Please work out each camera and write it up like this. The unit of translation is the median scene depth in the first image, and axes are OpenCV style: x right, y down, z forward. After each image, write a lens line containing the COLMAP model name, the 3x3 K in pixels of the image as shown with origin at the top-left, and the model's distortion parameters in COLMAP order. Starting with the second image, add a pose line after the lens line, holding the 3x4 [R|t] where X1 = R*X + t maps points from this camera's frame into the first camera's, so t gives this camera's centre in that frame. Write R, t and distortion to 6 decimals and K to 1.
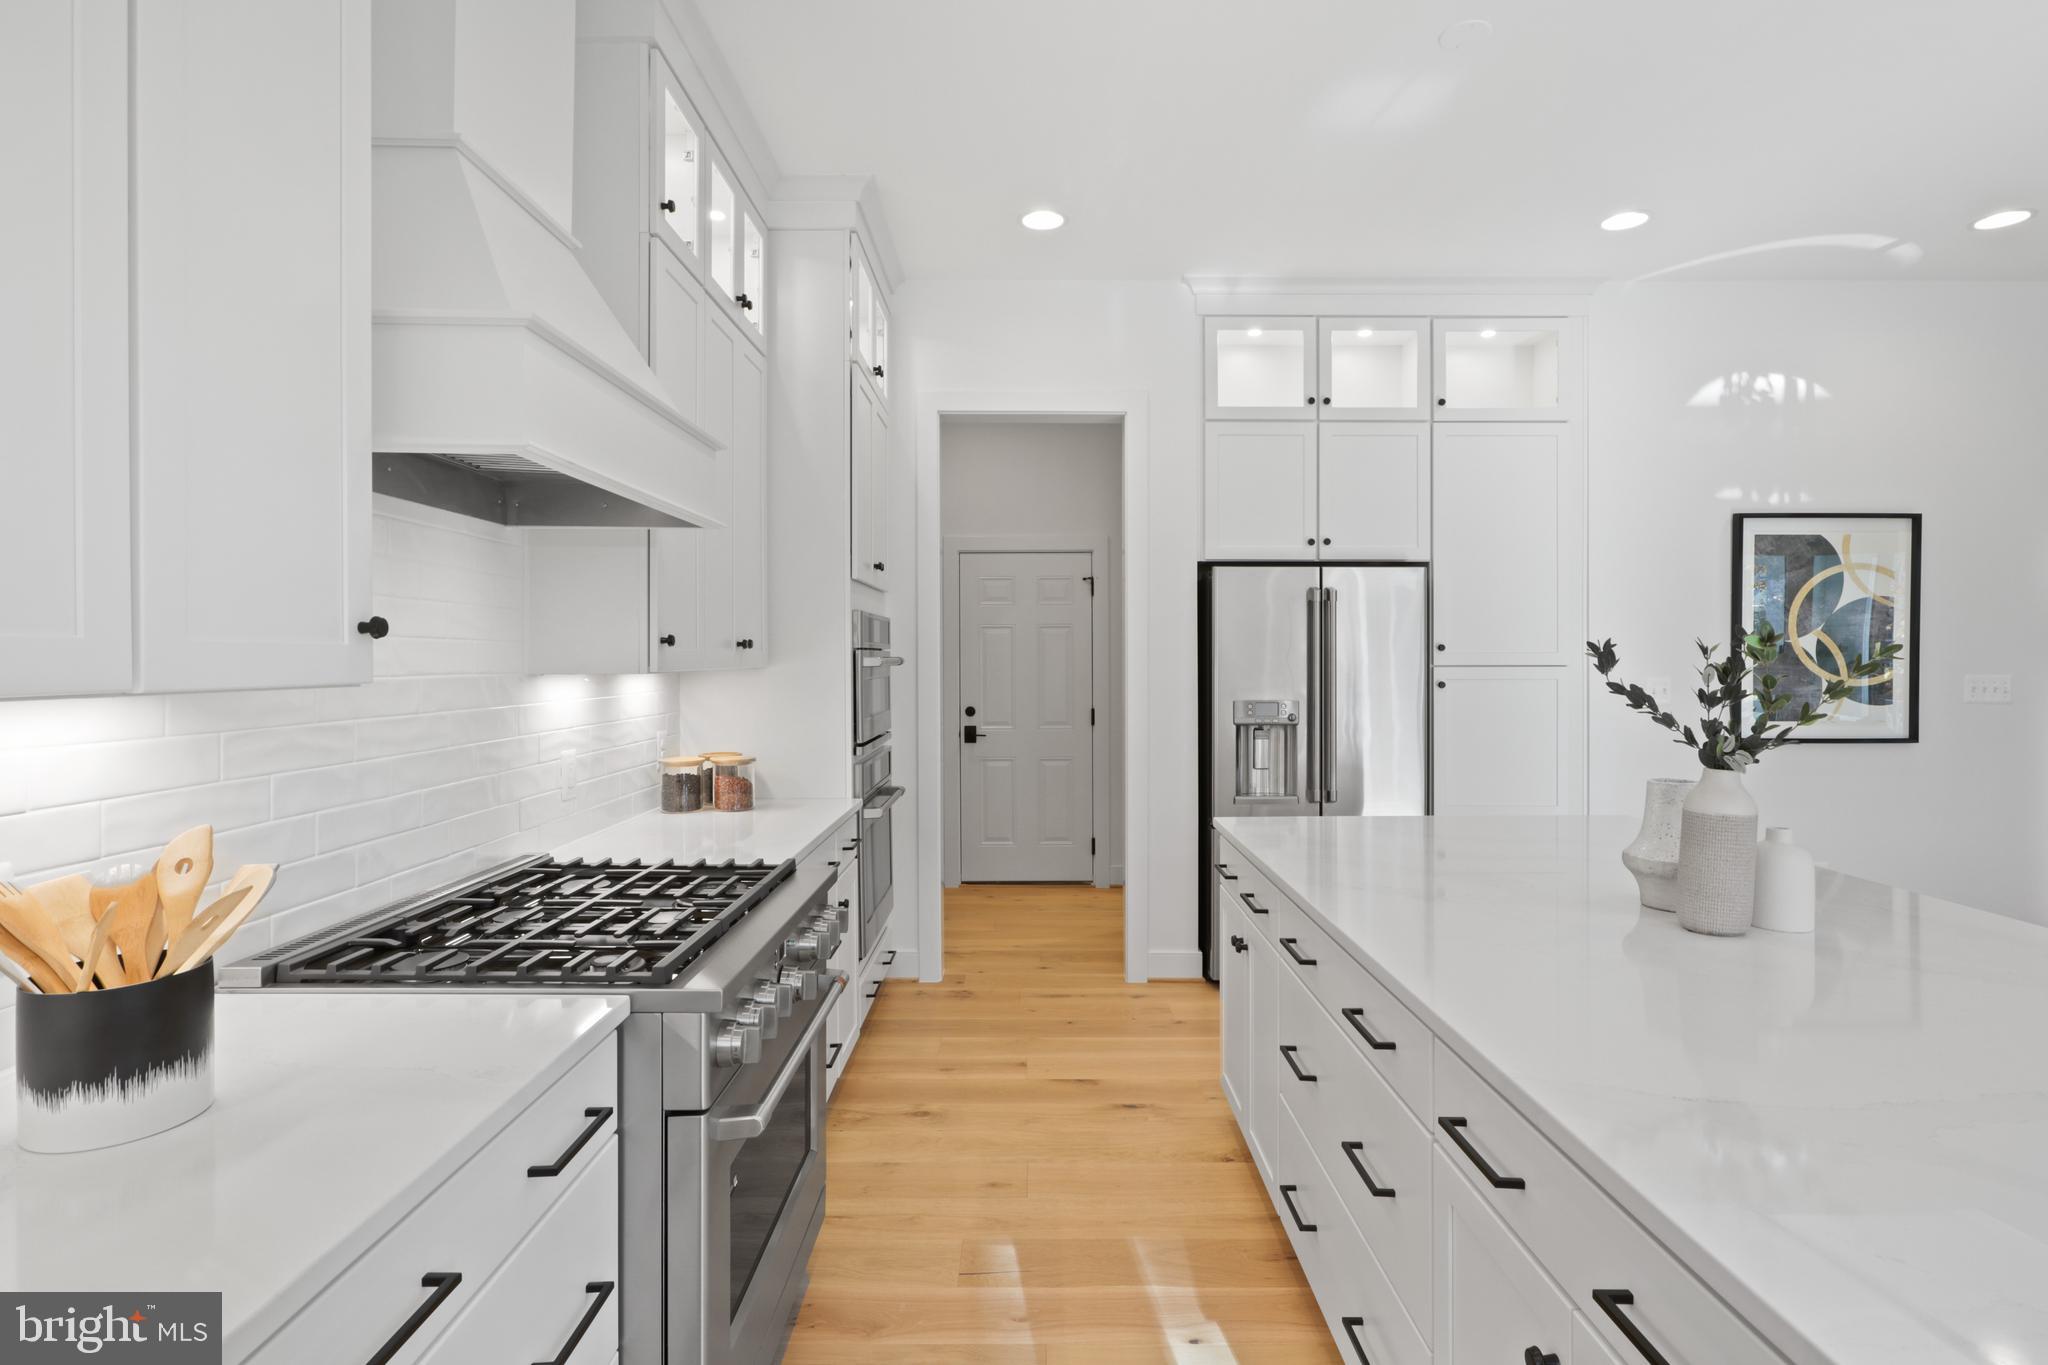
lens RADIAL K [[1012.0, 0, 1035.4], [0, 1012.0, 691.8], [0, 0, 1]] dist [-0.009434, -0.000461]
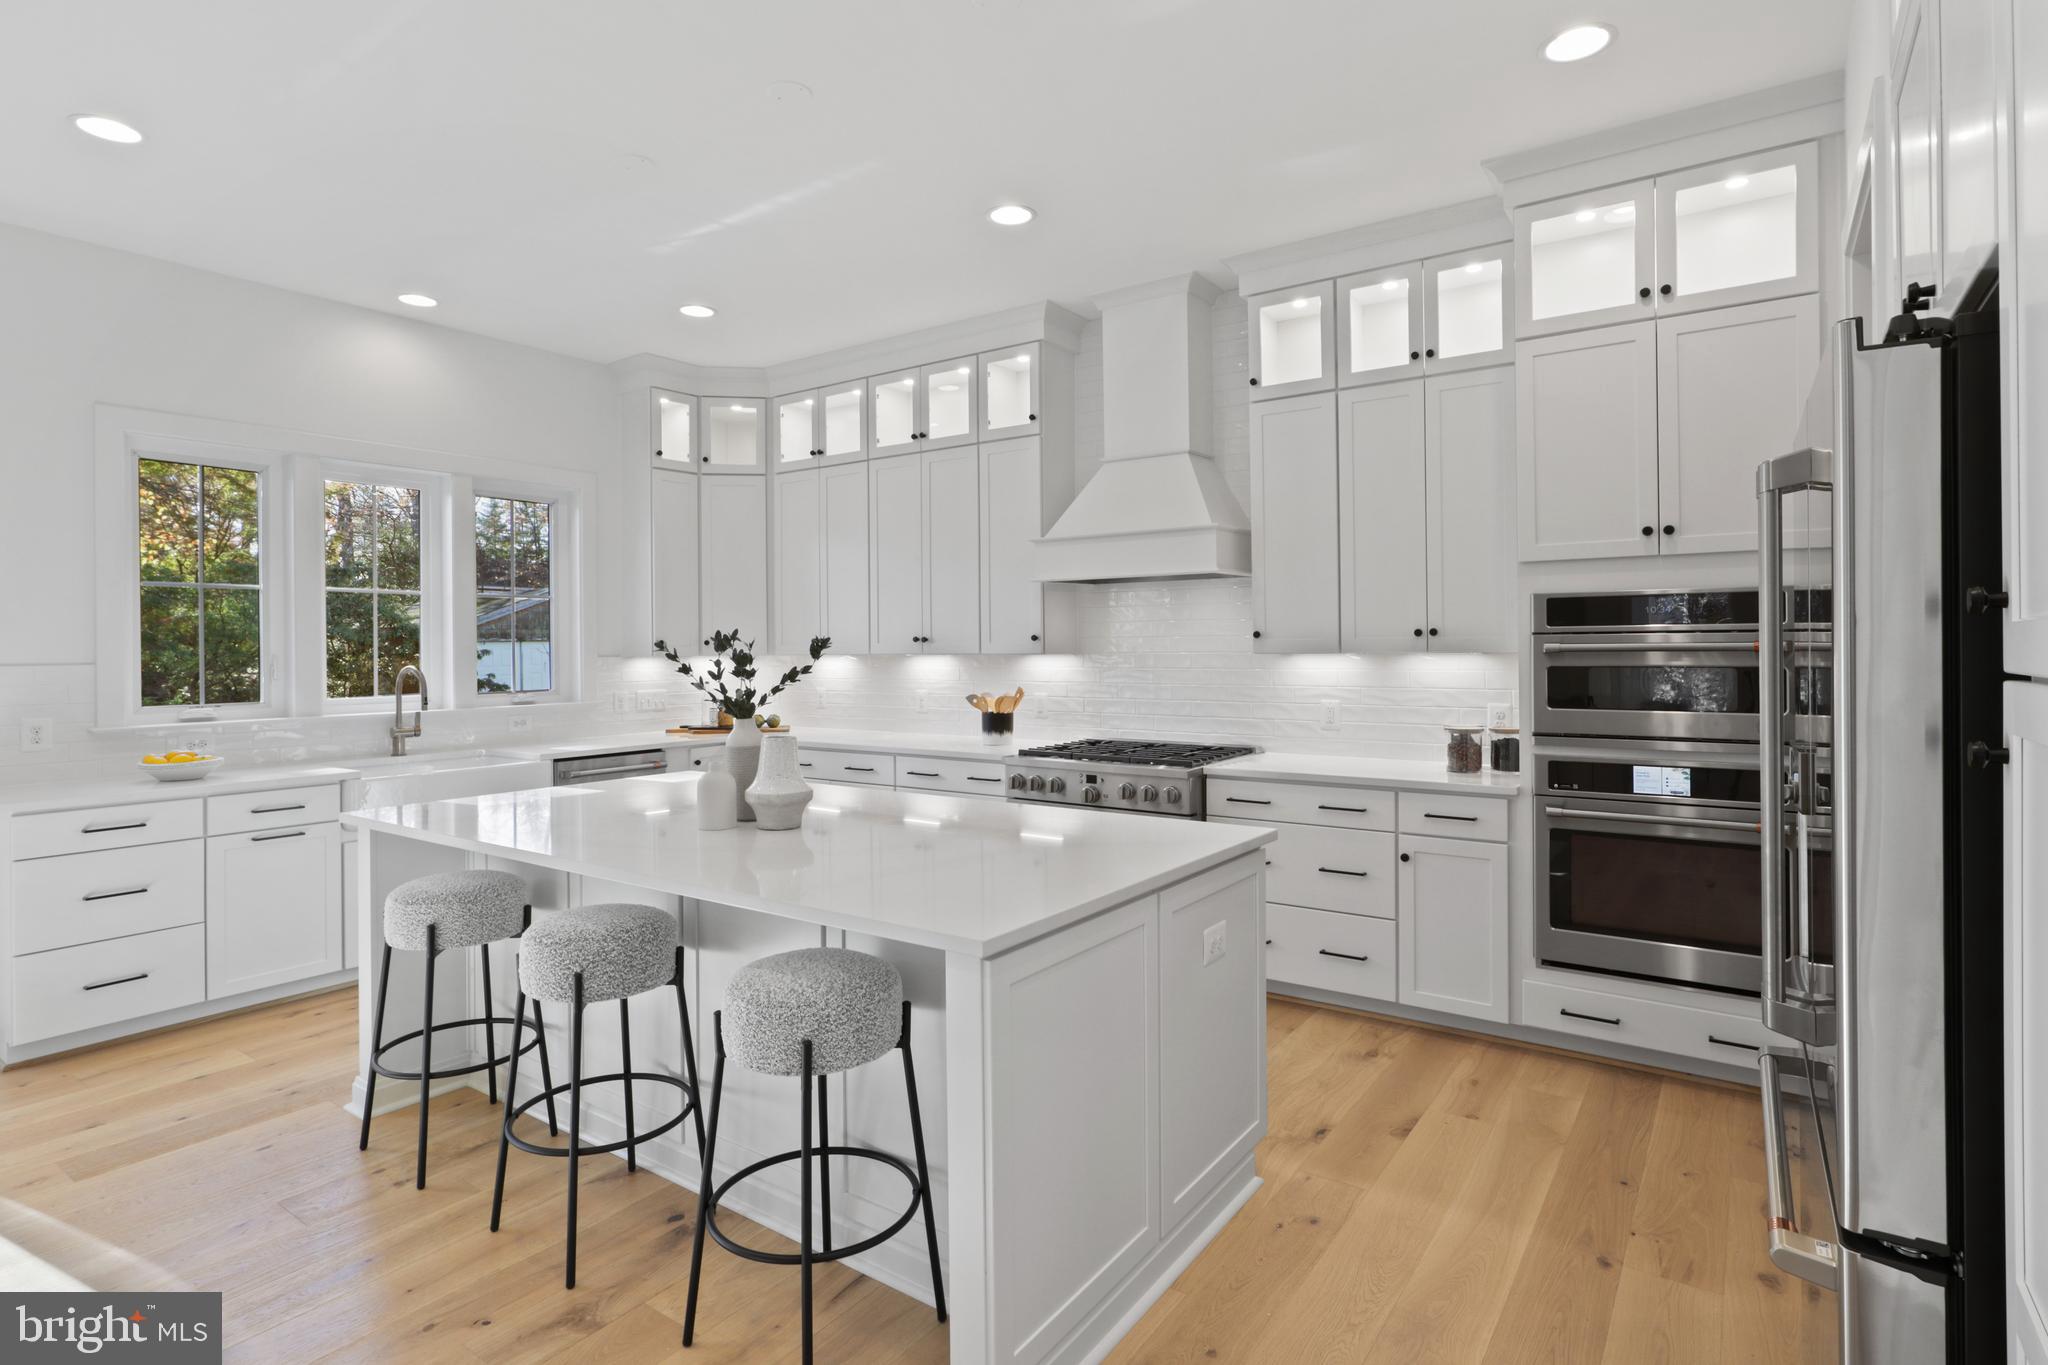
lens RADIAL K [[1030.7, 0, 1033.9], [0, 1030.7, 657.9], [0, 0, 1]] dist [-0.020517, 0.008944]
pose [[-0.567341, 0.021751, -0.823196, 0.735652], [-0.015785, 0.999180, 0.037279, -0.039246], [0.823332, 0.034144, -0.566532, 0.951719]]
